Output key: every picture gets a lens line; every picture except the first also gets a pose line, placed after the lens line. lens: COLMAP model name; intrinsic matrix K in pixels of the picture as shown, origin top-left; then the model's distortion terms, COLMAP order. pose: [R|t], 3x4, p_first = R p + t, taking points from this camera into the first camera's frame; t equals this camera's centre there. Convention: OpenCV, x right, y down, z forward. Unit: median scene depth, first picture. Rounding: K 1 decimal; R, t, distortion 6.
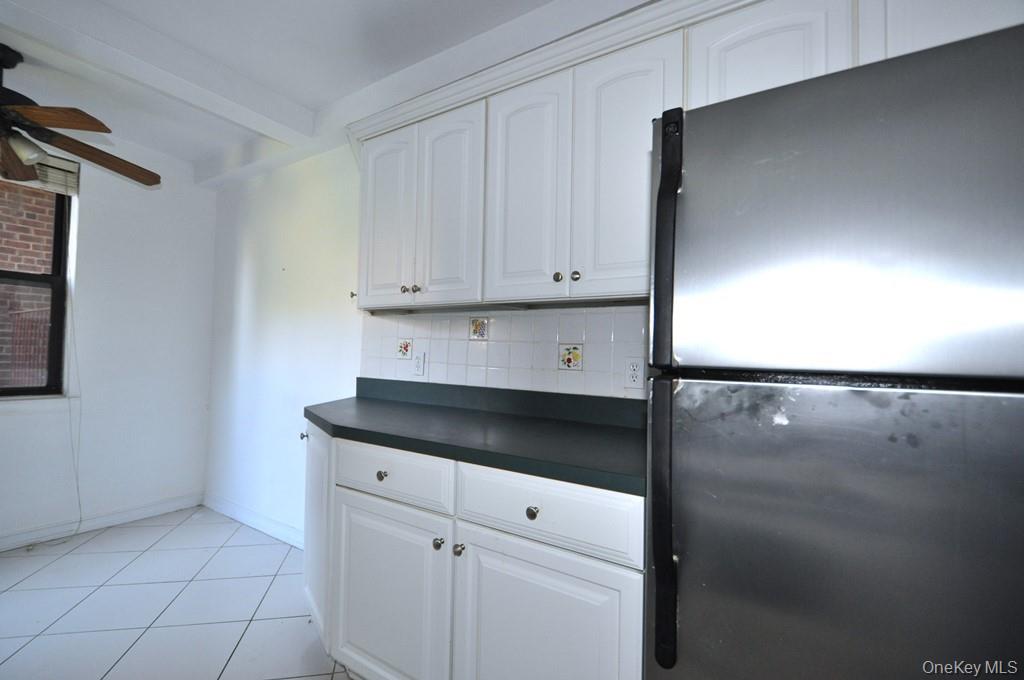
lens RADIAL K [[453.3, 0, 501.1], [0, 453.3, 338.9], [0, 0, 1]] dist [0.006056, -0.002119]
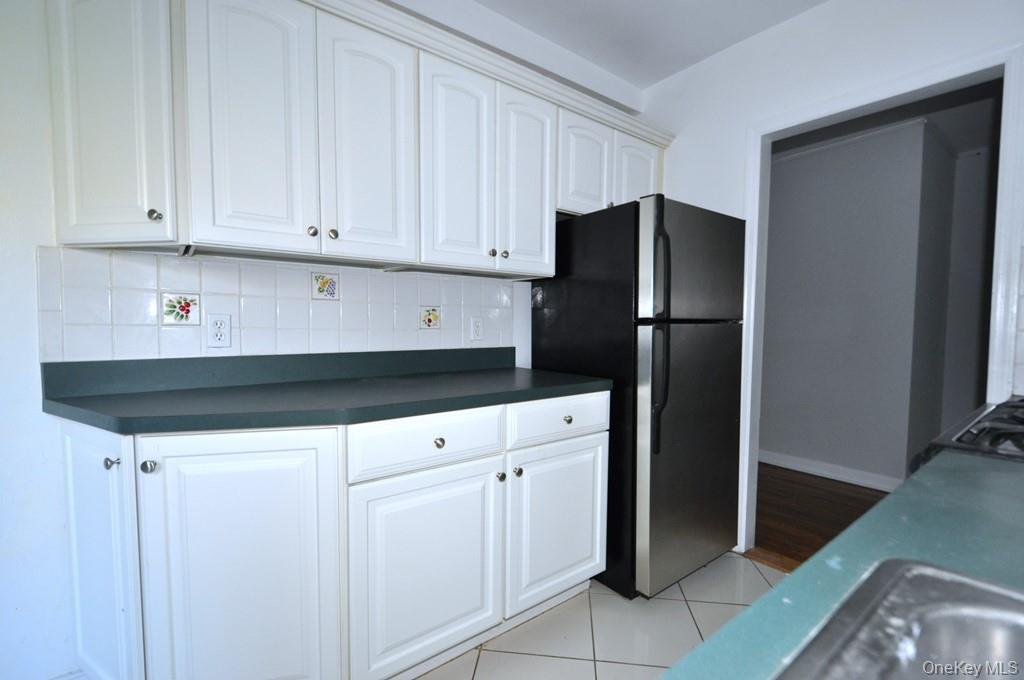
lens RADIAL K [[453.3, 0, 513.7], [0, 453.3, 339.2], [0, 0, 1]] dist [0.006056, -0.002119]
pose [[0.369722, -0.048672, 0.927867, -0.744195], [-0.019619, 0.997995, 0.060168, 0.019110], [-0.928935, -0.040449, 0.368026, 0.337876]]
